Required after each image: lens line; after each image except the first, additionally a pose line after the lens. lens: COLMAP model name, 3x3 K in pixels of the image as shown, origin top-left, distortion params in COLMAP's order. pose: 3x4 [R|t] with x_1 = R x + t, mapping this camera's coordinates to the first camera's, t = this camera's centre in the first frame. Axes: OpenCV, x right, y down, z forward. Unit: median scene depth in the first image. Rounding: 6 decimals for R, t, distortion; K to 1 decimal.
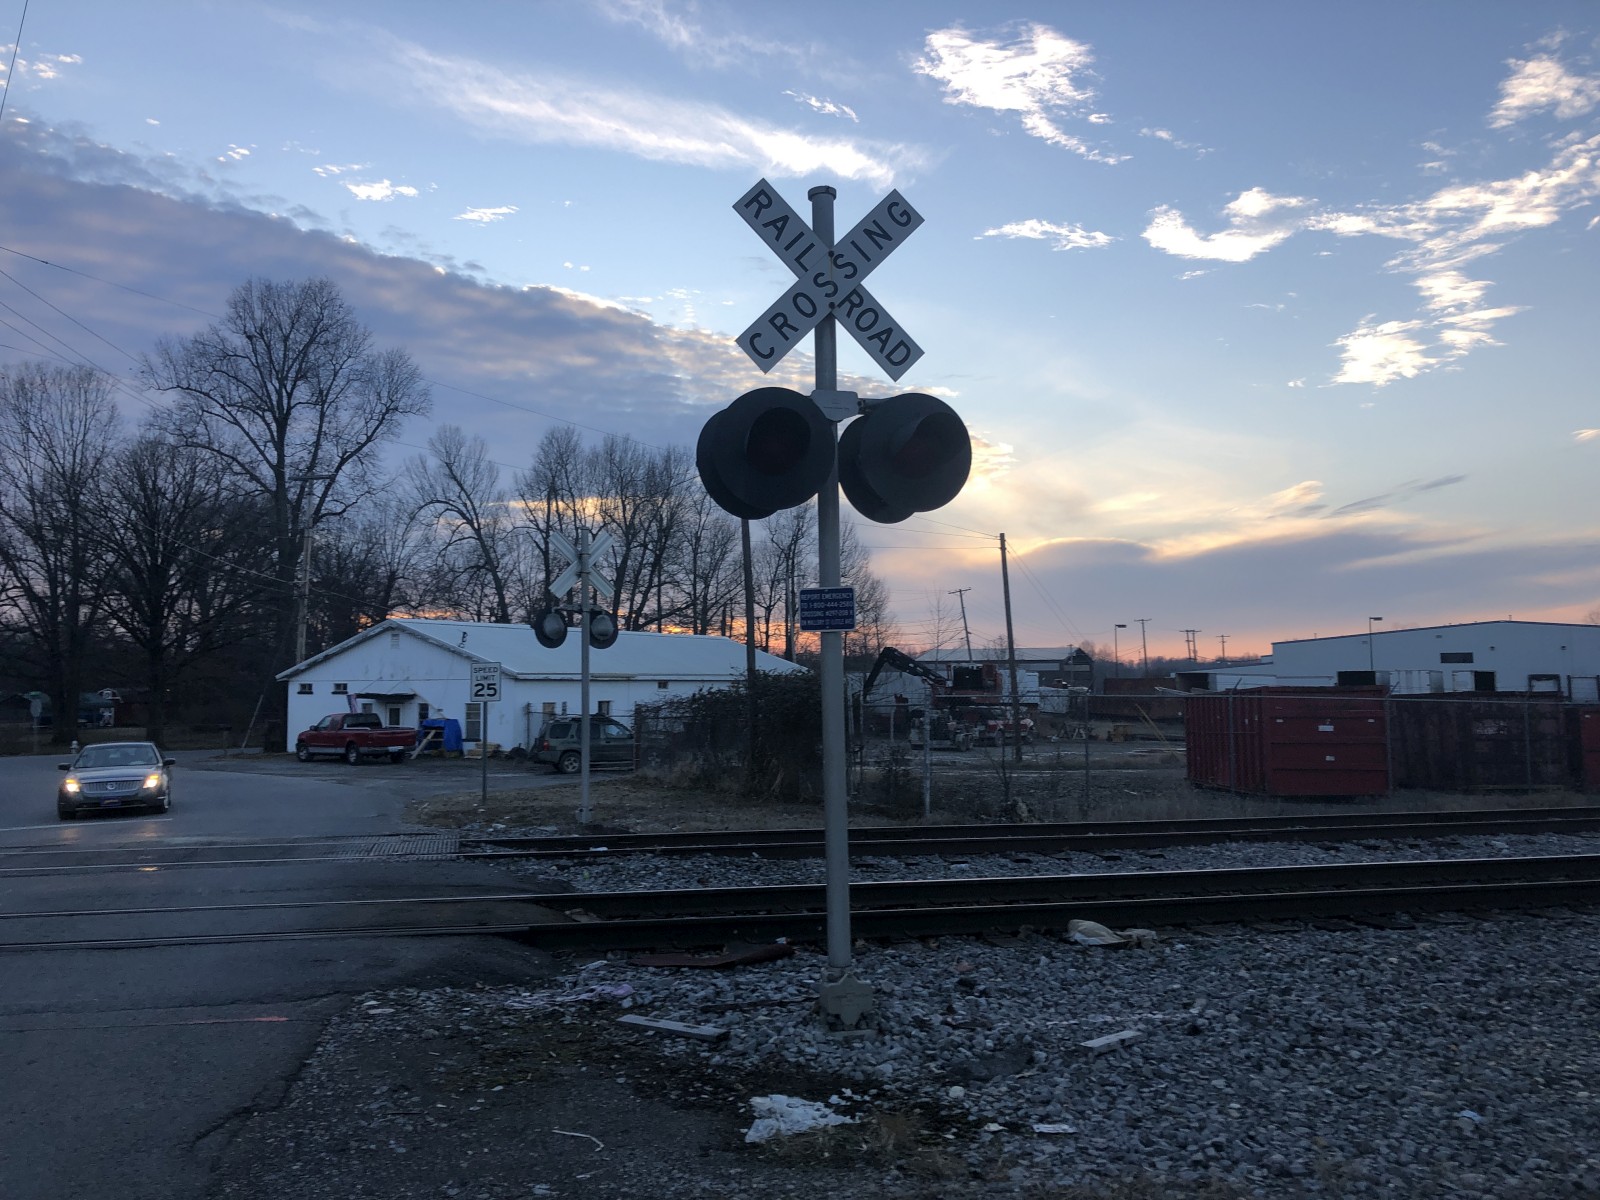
lens RADIAL K [[1344.9, 0, 776.7], [0, 1344.9, 578.8], [0, 0, 1]] dist [0.101171, -0.196304]
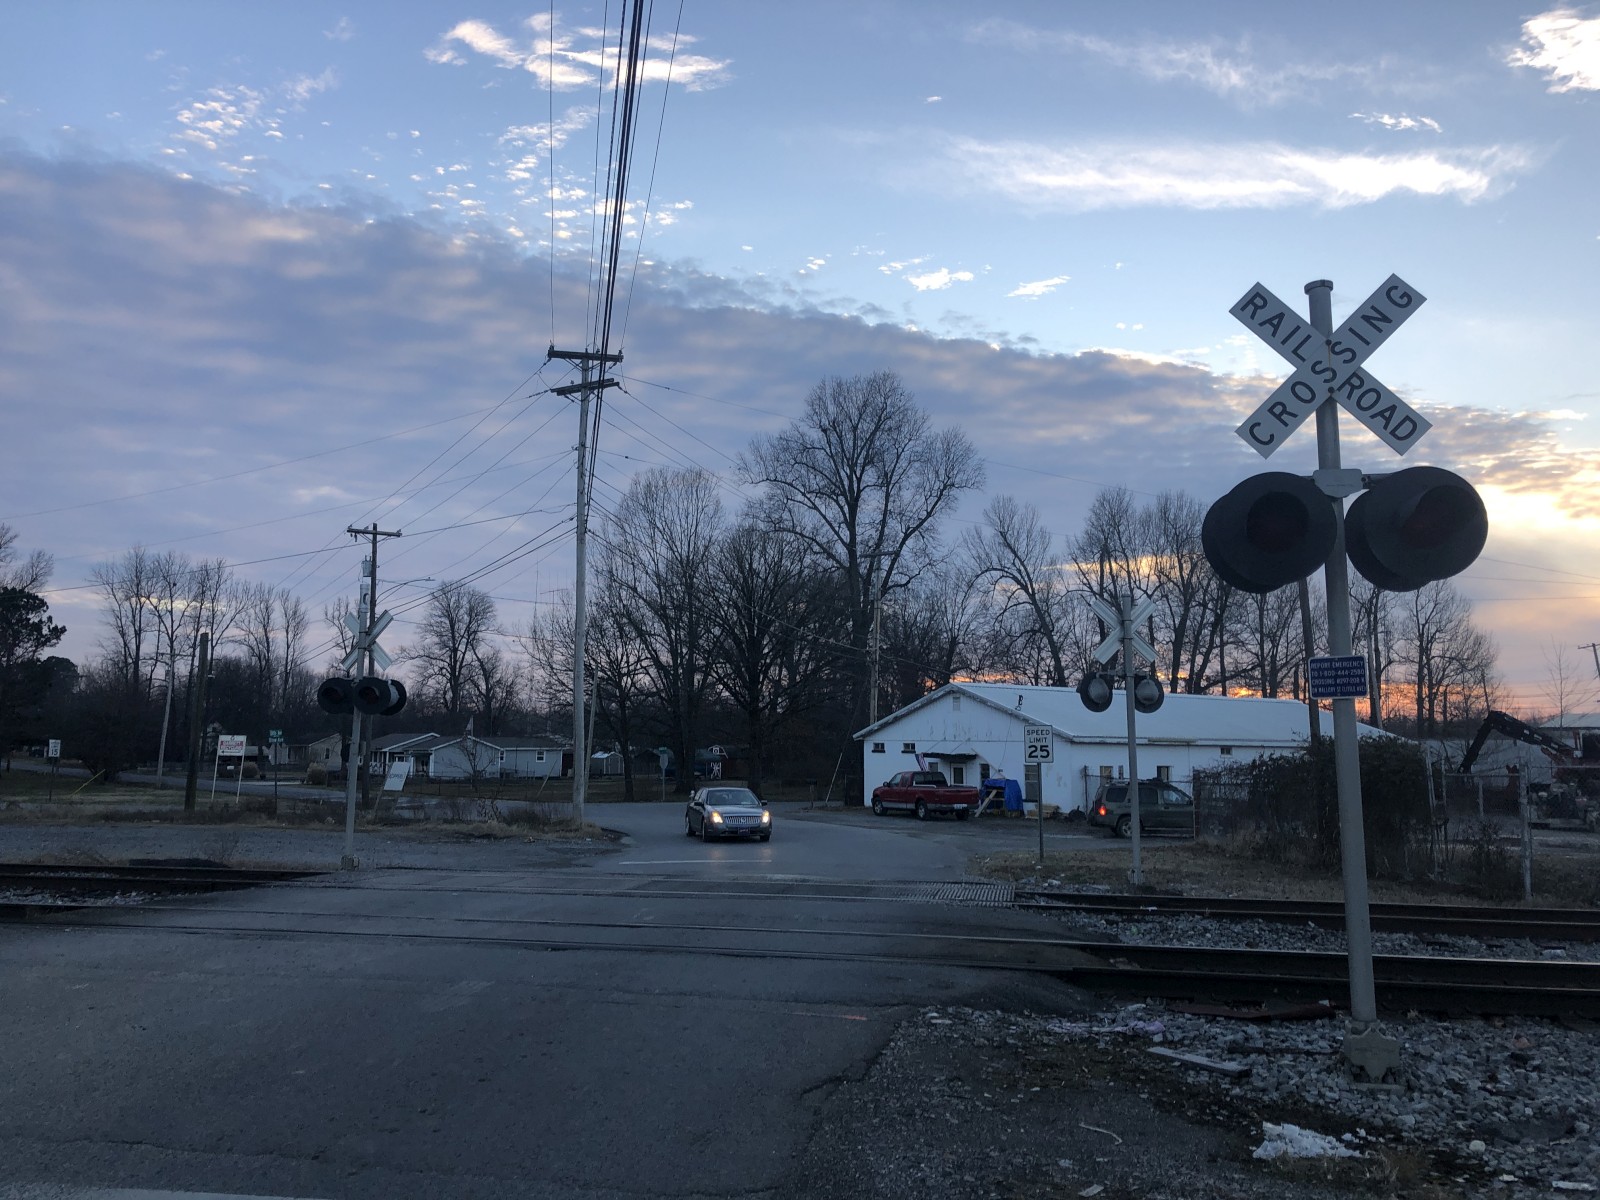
lens RADIAL K [[1344.9, 0, 776.7], [0, 1344.9, 578.8], [0, 0, 1]] dist [0.101171, -0.196304]
pose [[0.917369, -0.039540, -0.396069, 0.009432], [0.021363, 0.998511, -0.050202, -0.001585], [0.397464, 0.037593, 0.916848, -0.023861]]
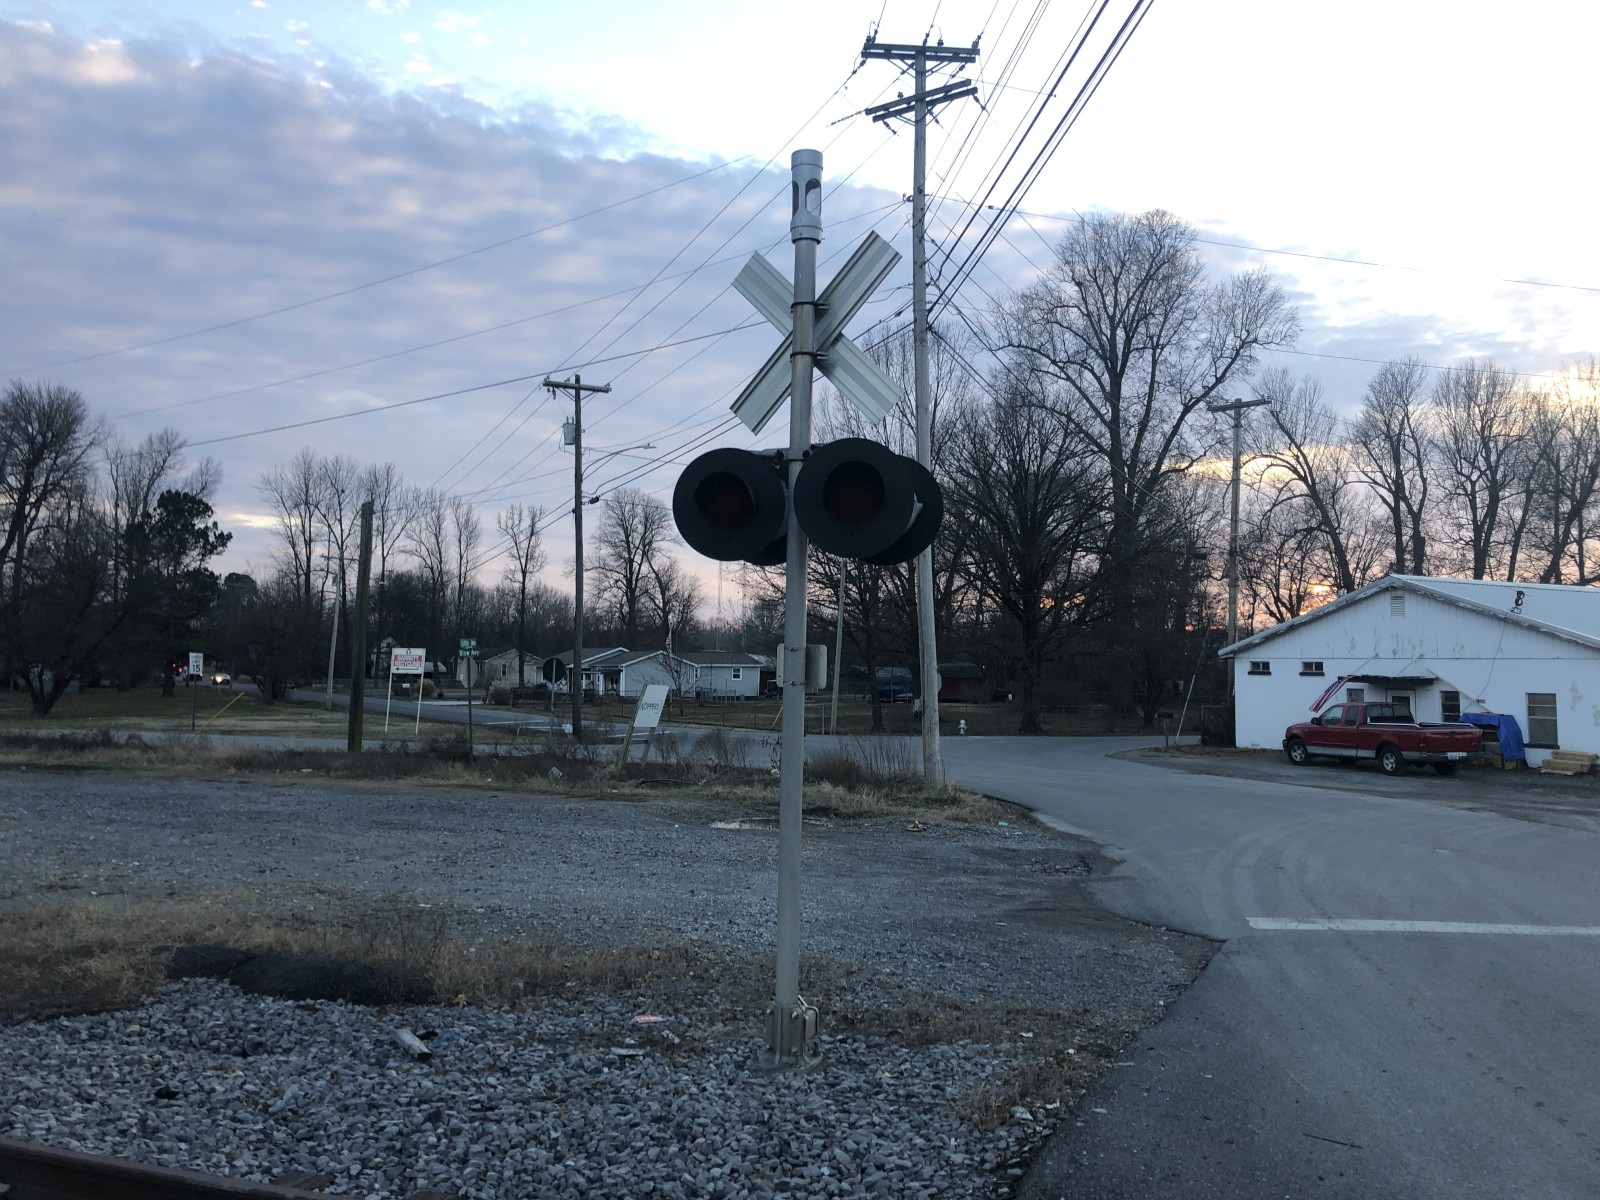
lens RADIAL K [[1122.6, 0, 711.1], [0, 1122.6, 593.8], [0, 0, 1]] dist [0.111866, -0.093954]
pose [[0.865938, -0.020237, -0.499742, -0.233557], [0.028234, 0.999566, 0.008447, 0.018872], [0.499354, -0.021424, 0.866133, 0.214525]]
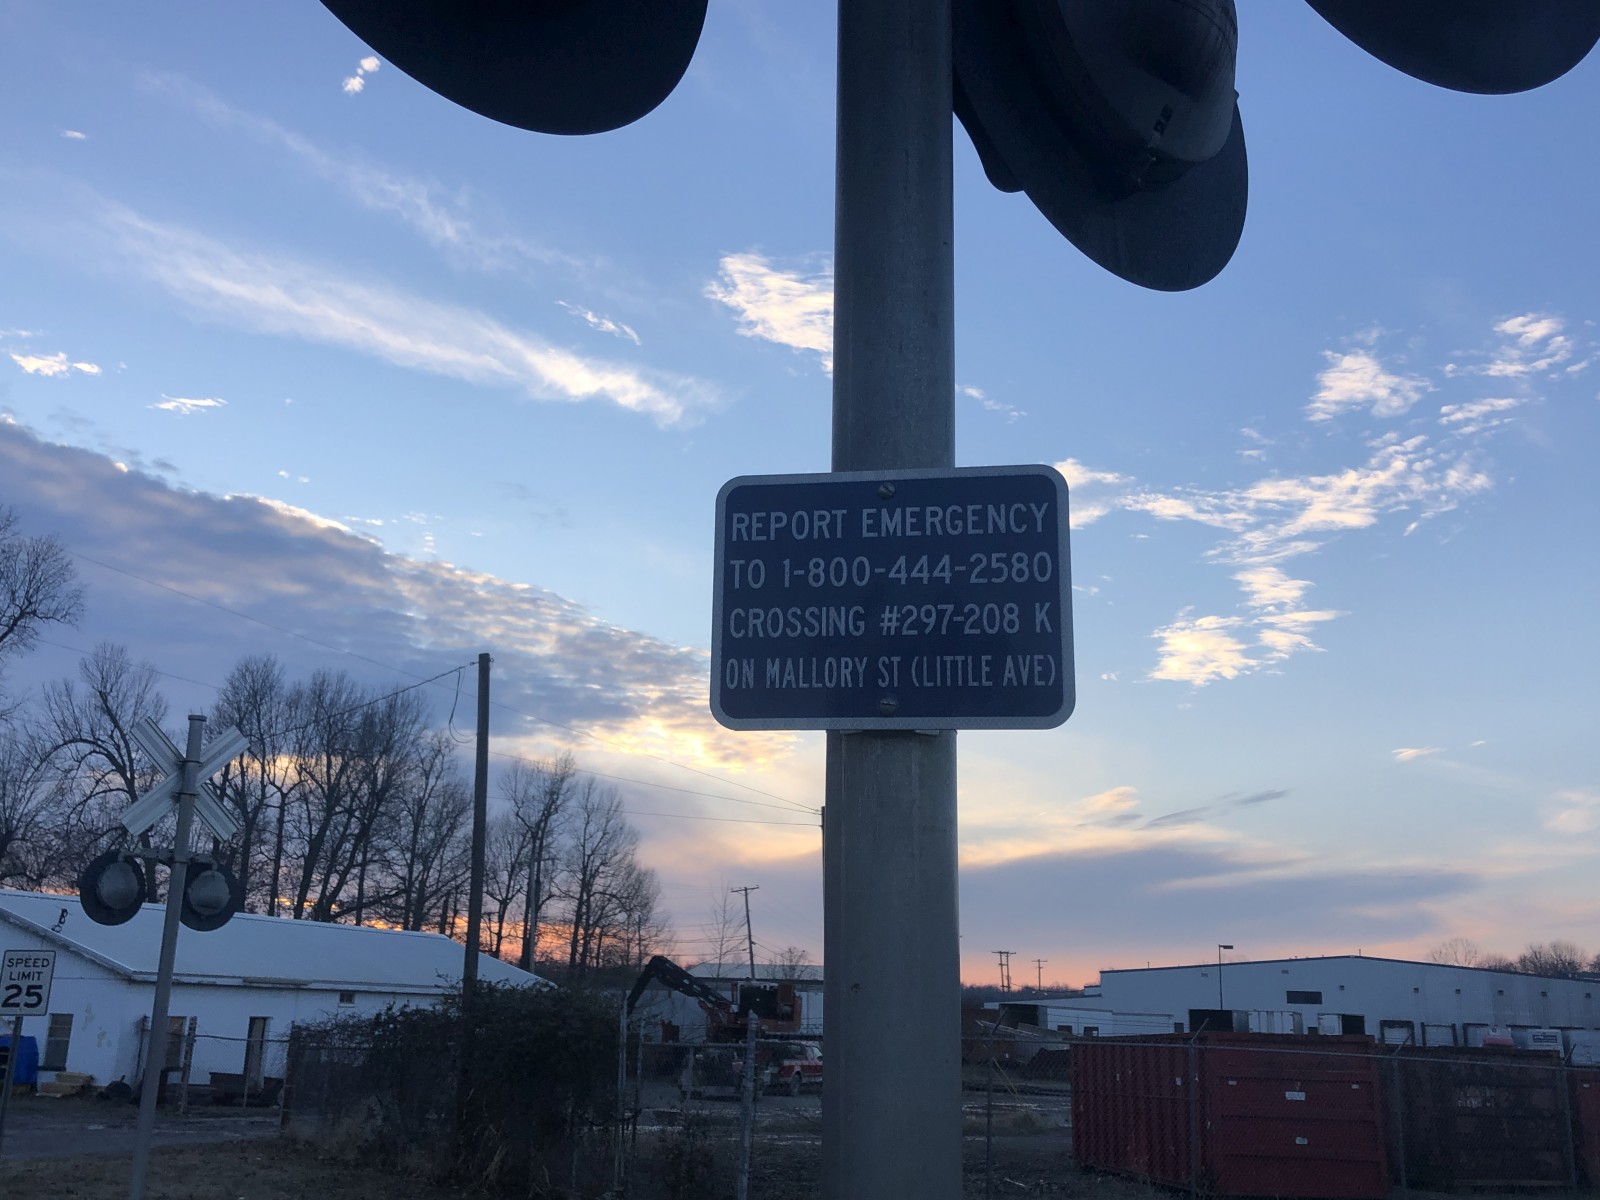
lens RADIAL K [[1486.4, 0, 794.5], [0, 1486.4, 587.9], [0, 0, 1]] dist [-0.008863, -0.025402]
pose [[0.982612, 0.077124, 0.168892, 0.000348], [-0.042869, 0.979307, -0.197787, 0.009590], [-0.180652, 0.187107, 0.965586, 0.126061]]
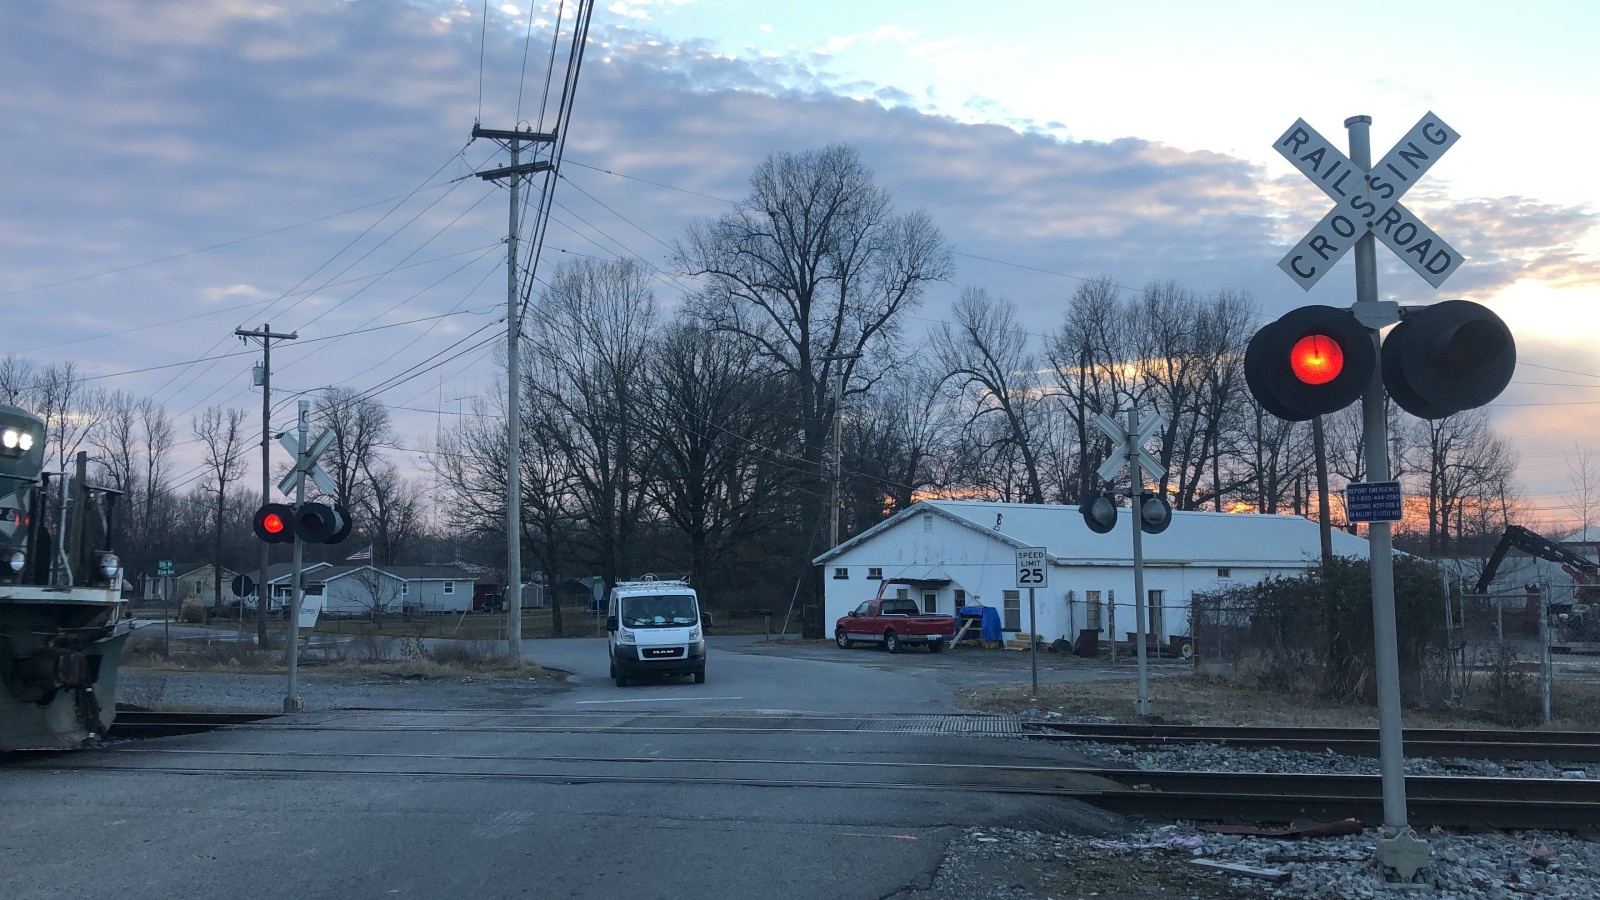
lens RADIAL K [[1569.3, 0, 763.3], [0, 1569.3, 435.5], [0, 0, 1]] dist [0.133949, -0.376034]
pose [[0.933487, -0.031265, -0.357246, 0.005826], [0.028654, 0.999510, -0.012599, -0.004684], [0.357465, 0.001525, 0.933925, -0.060500]]
